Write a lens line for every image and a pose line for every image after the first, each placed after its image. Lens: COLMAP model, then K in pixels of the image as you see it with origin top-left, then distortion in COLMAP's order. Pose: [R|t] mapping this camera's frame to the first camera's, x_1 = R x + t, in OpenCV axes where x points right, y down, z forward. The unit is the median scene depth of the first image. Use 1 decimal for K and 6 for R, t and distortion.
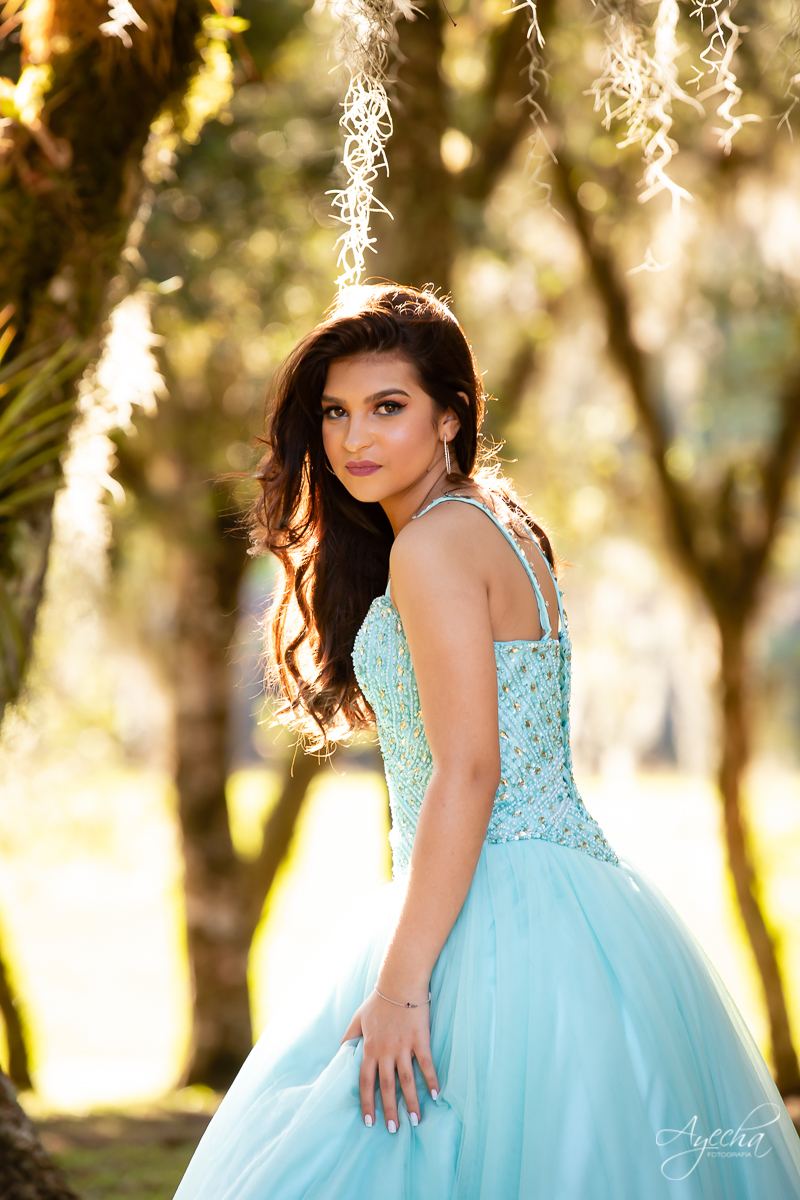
lens RADIAL K [[6727.1, 0, 165.1], [0, 6727.1, 600.4], [0, 0, 1]] dist [0.848043, 29.665920]
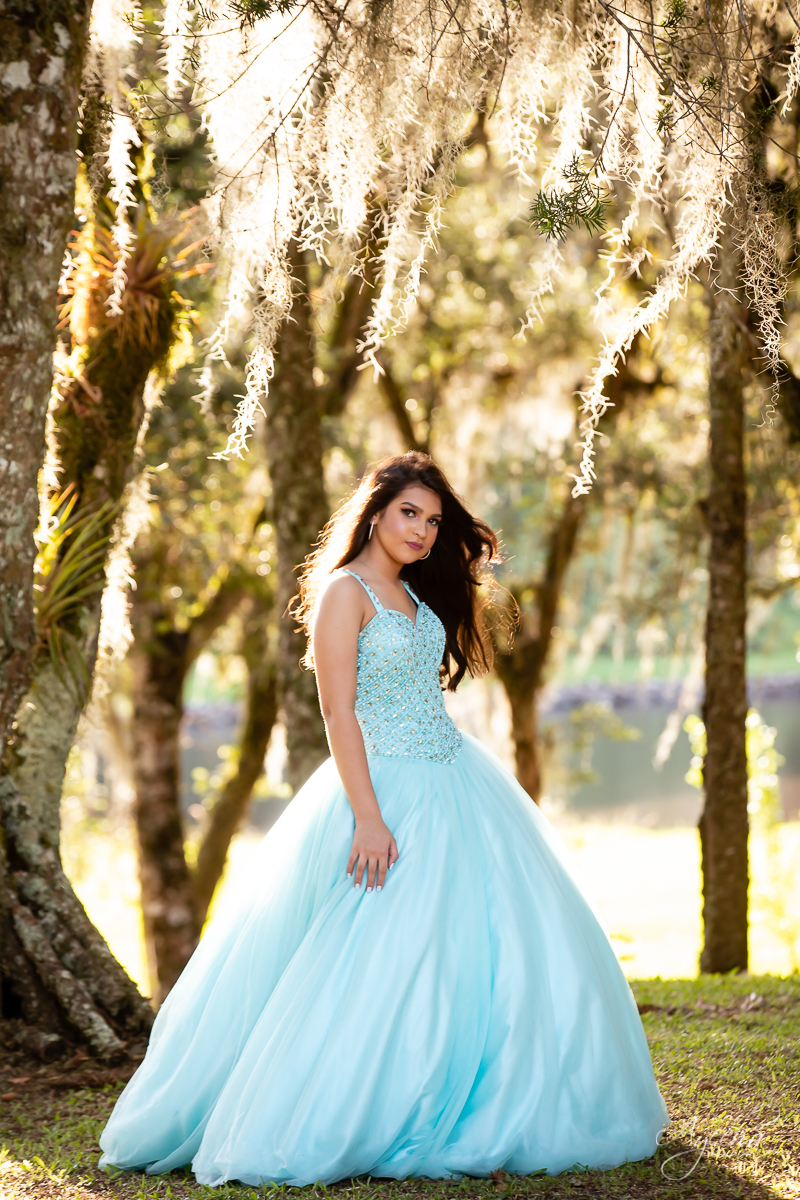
lens RADIAL K [[5297.9, 0, 400.0], [0, 5297.9, 600.0], [0, 0, 1]] dist [0.363293, -0.201361]
pose [[0.997367, -0.043594, 0.057950, -0.018975], [0.044976, 0.998728, -0.022775, 0.021095], [-0.056884, 0.025321, 0.998060, -0.361791]]
